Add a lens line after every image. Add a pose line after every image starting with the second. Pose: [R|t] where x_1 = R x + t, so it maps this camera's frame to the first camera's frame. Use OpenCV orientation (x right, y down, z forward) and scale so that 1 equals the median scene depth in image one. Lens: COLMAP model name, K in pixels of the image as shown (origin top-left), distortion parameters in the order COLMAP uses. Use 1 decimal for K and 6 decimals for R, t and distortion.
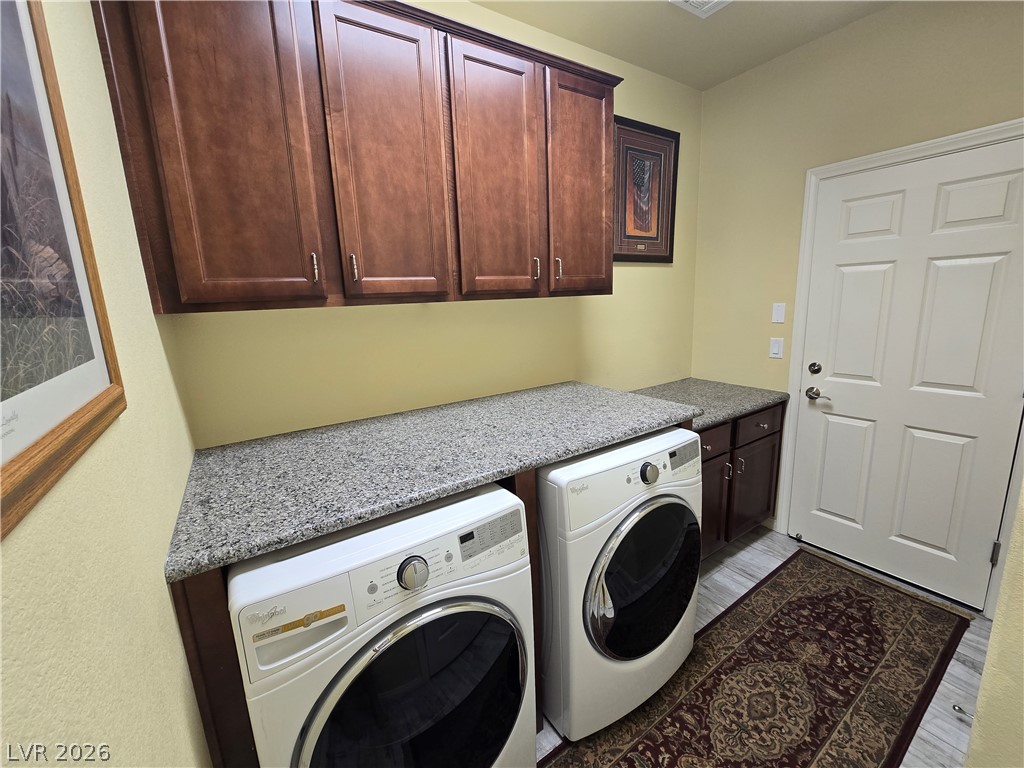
lens RADIAL K [[420.1, 0, 512.4], [0, 420.1, 381.2], [0, 0, 1]] dist [-0.002217, -0.000253]
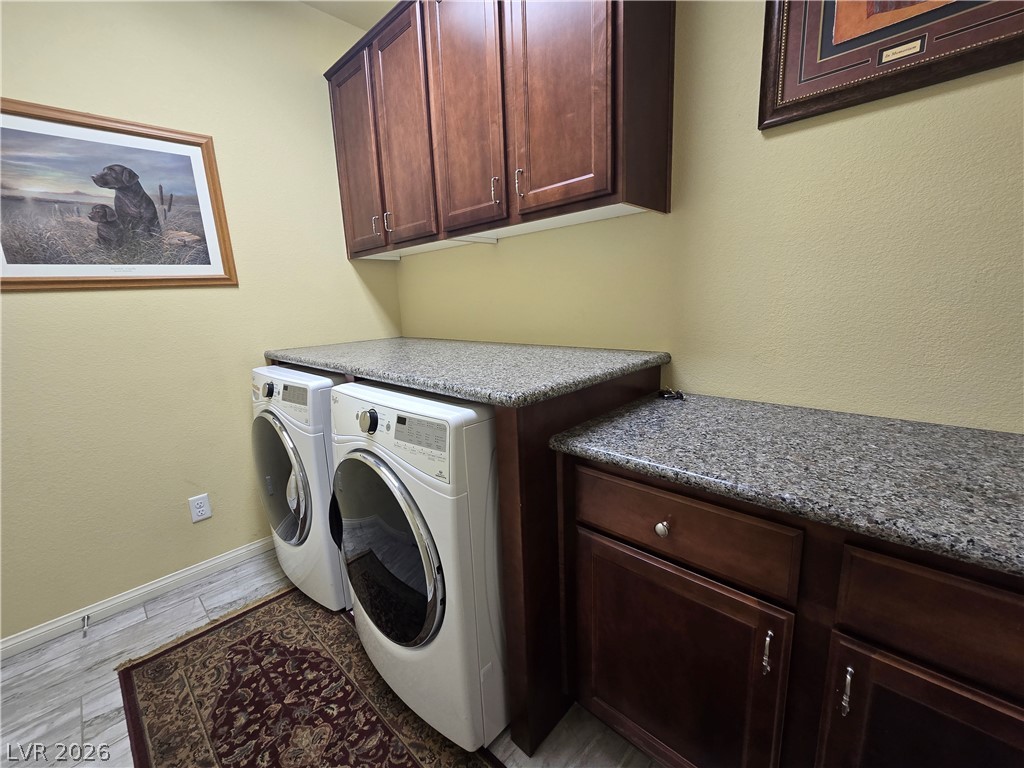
lens RADIAL K [[420.1, 0, 513.3], [0, 420.1, 382.7], [0, 0, 1]] dist [-0.002217, -0.000253]
pose [[0.219641, 0.217443, -0.951040, 1.081431], [-0.162850, 0.969339, 0.184017, -0.056779], [0.961893, 0.114459, 0.248317, 0.968556]]
